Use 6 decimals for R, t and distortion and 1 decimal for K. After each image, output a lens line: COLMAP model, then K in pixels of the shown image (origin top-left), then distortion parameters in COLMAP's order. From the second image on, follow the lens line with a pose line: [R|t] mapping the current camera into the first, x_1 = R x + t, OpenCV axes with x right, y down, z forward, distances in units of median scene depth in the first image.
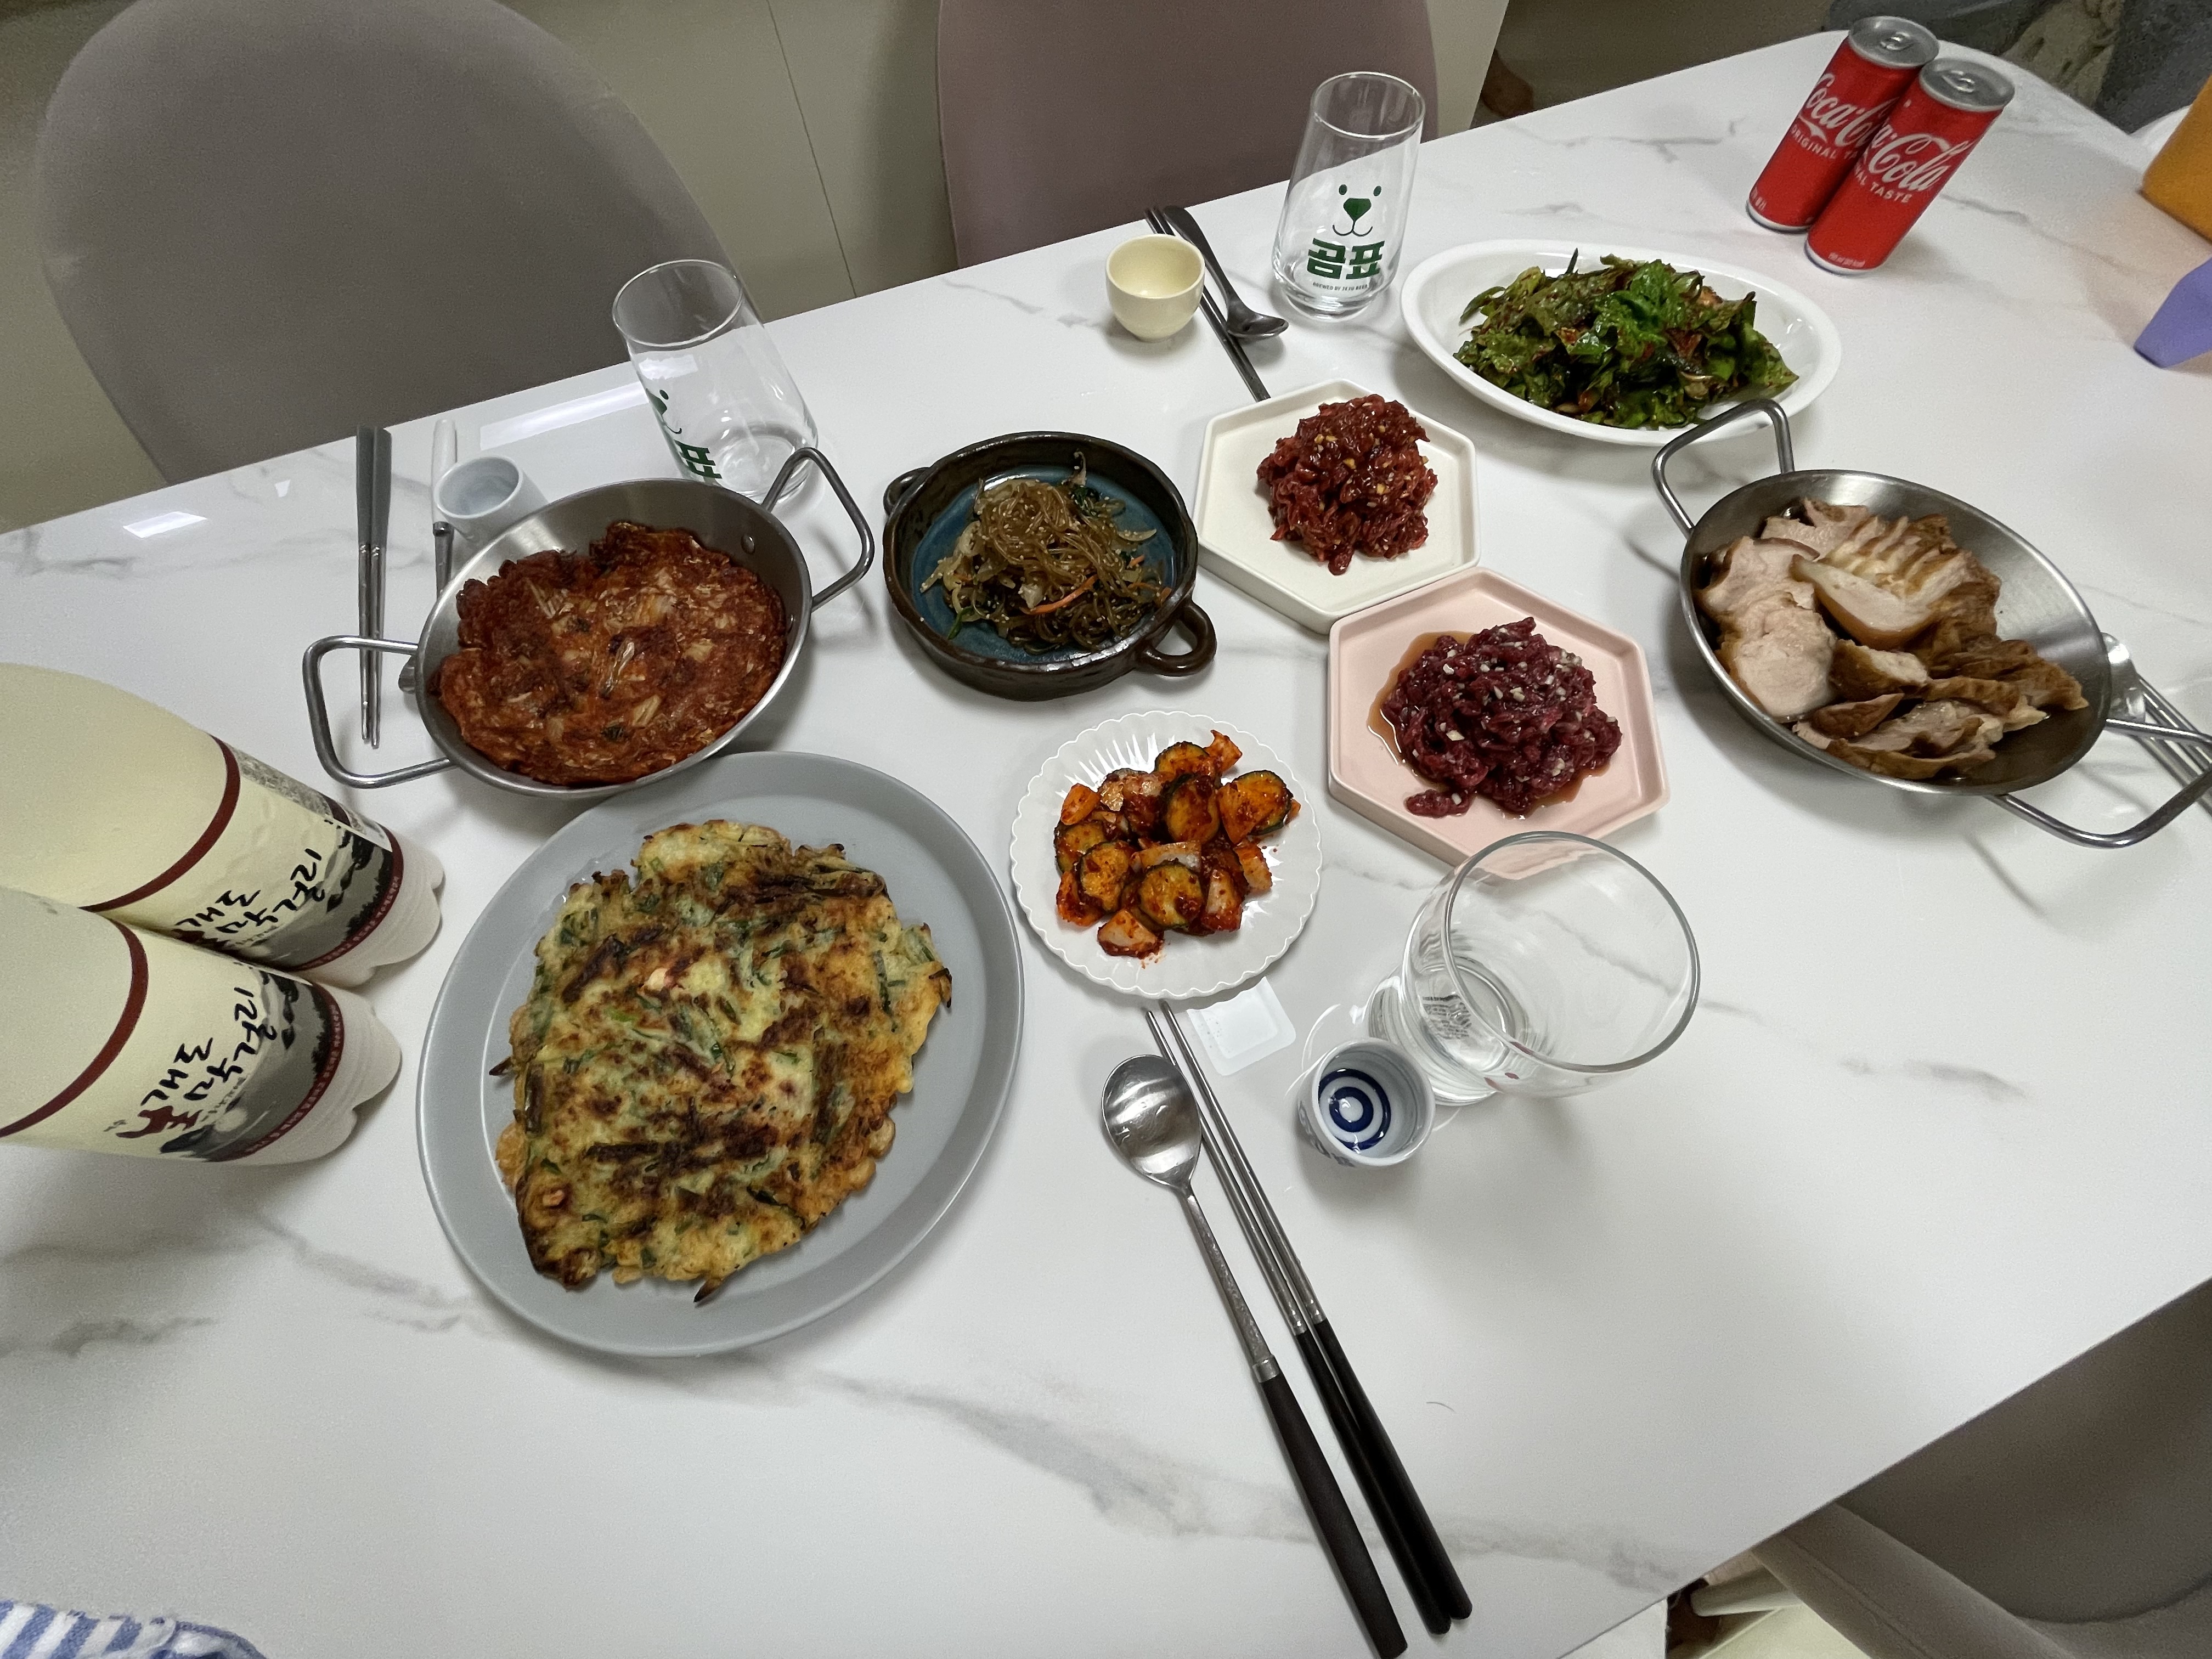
lens RADIAL K [[887.1, 0, 1088.1], [0, 887.1, 827.1], [0, 0, 1]] dist [-0.000073, 0.000047]
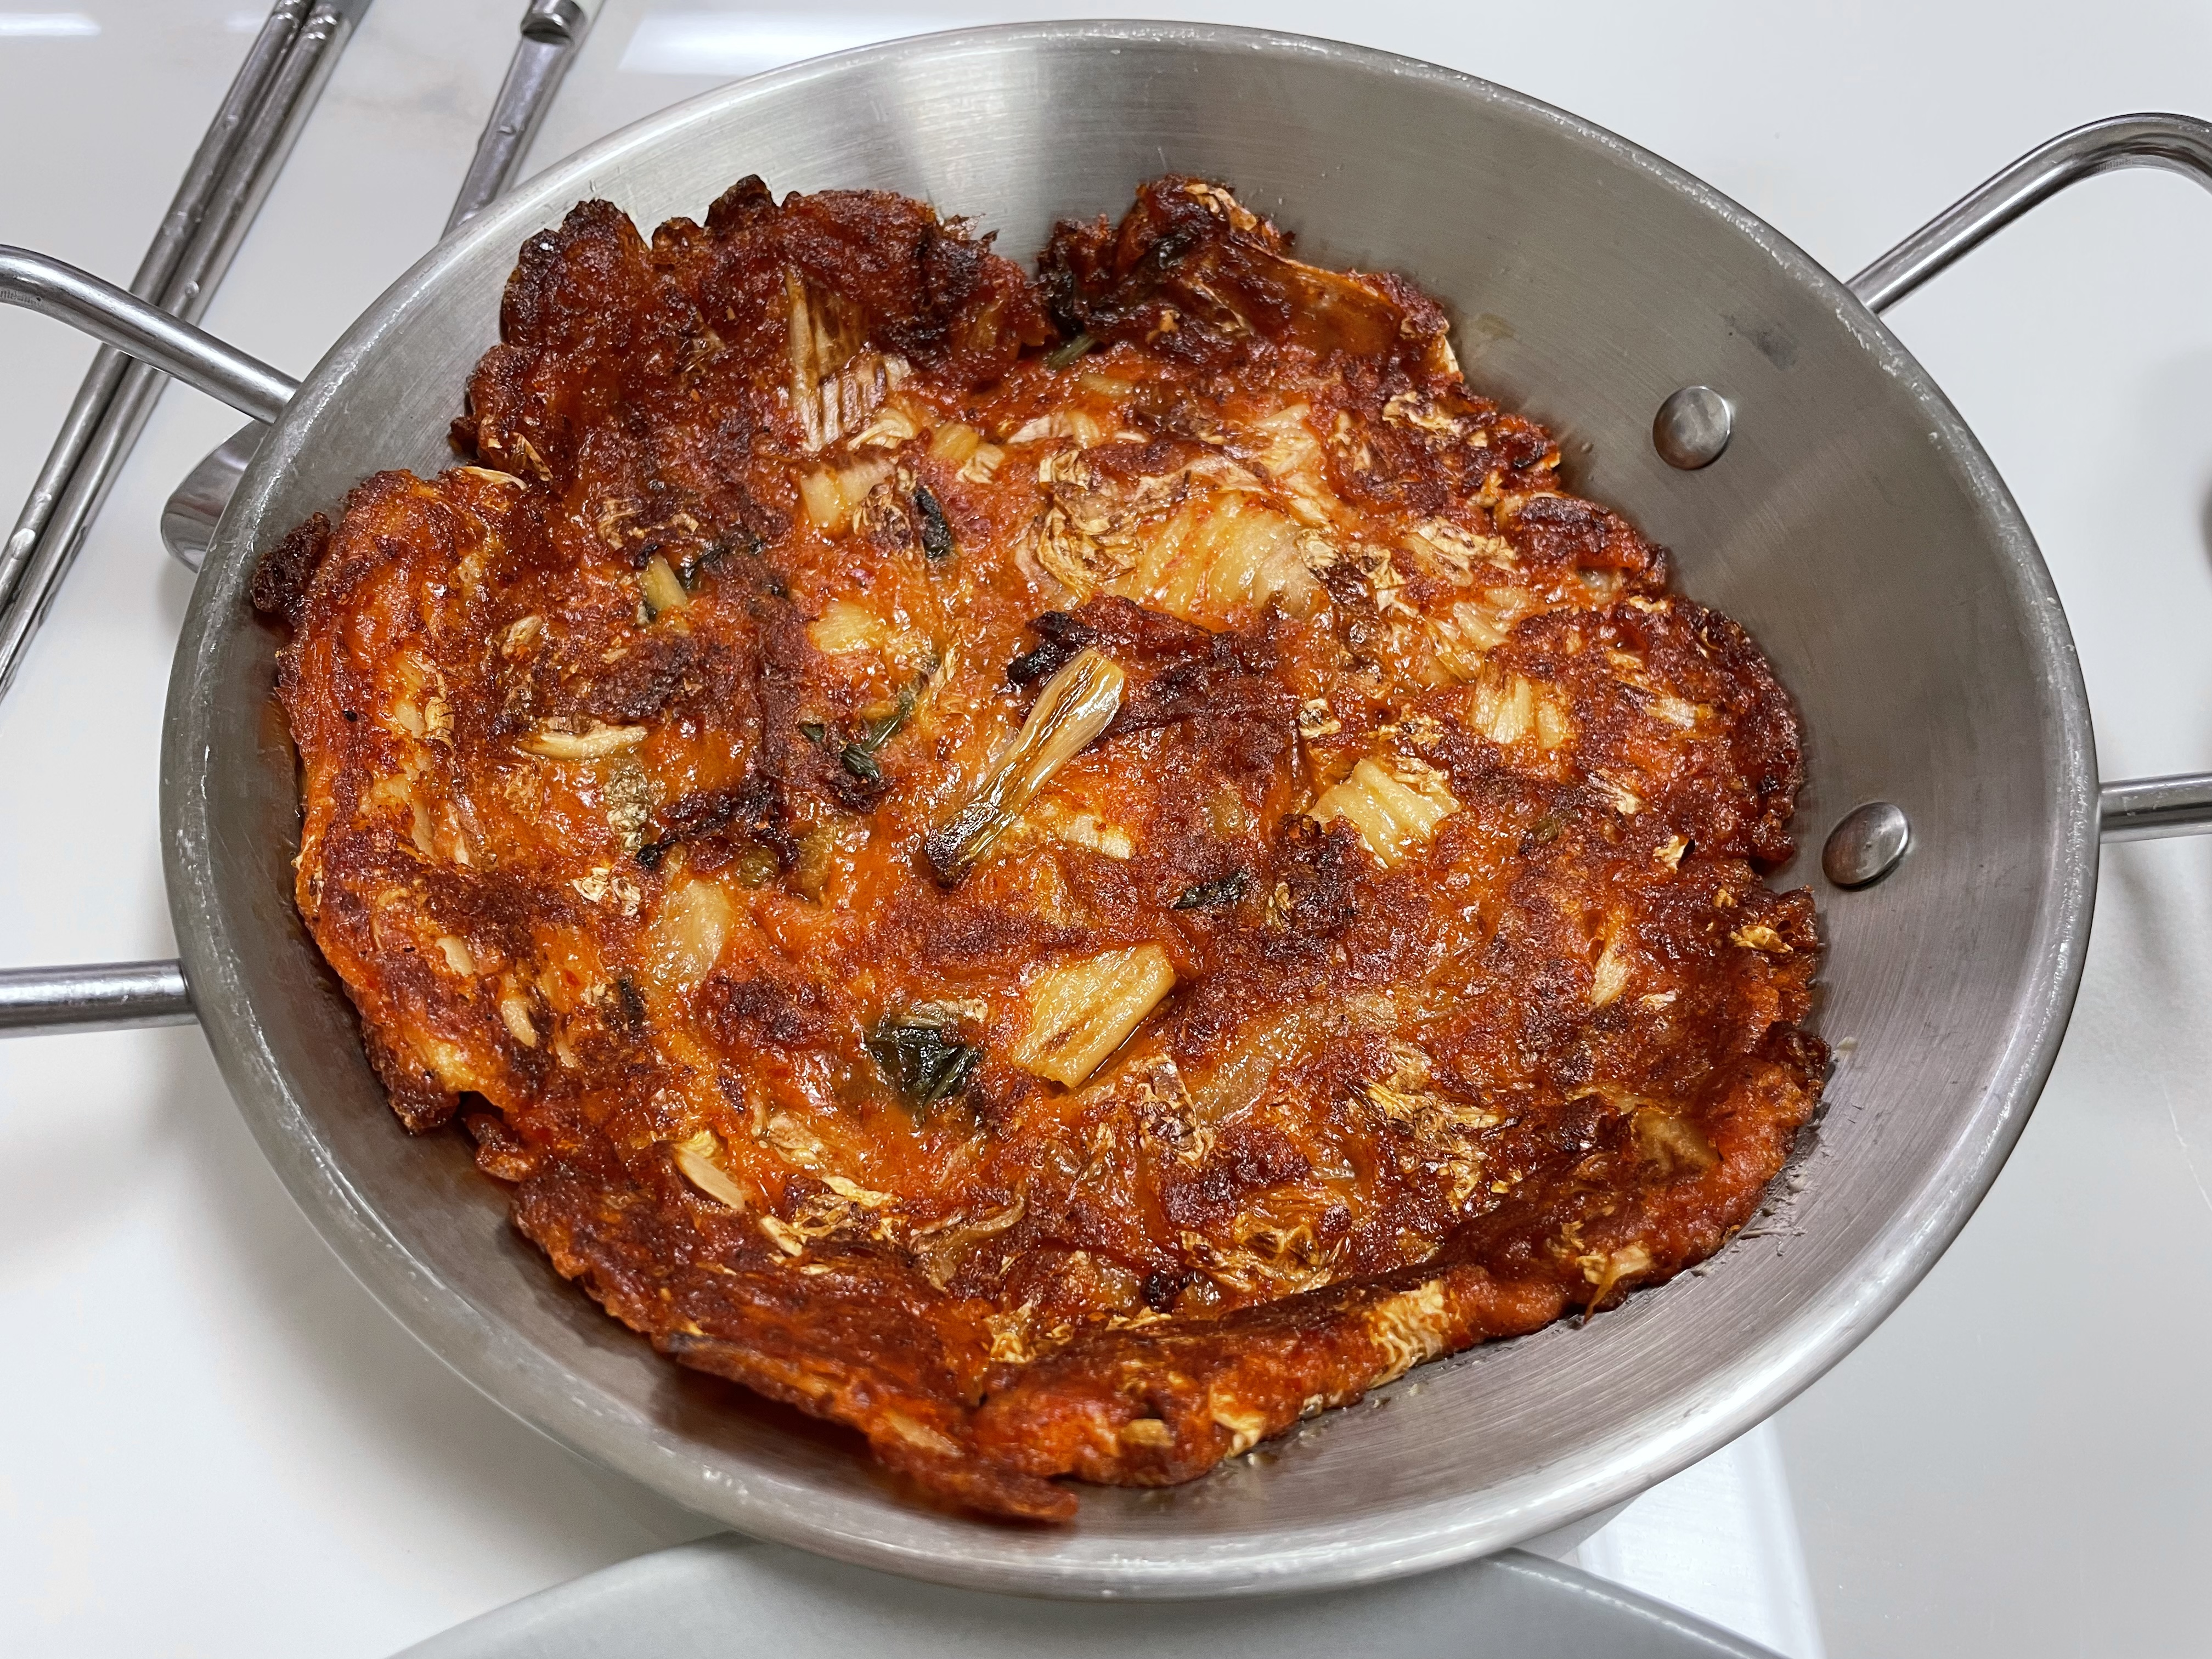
lens RADIAL K [[1707.4, 0, 1106.0], [0, 1707.4, 829.5], [0, 0, 1]] dist [0.056461, -0.068609]
pose [[0.921236, 0.353437, -0.162503, -0.495048], [-0.369613, 0.925528, -0.082367, -0.153720], [0.121289, 0.135943, 0.983264, 0.662986]]
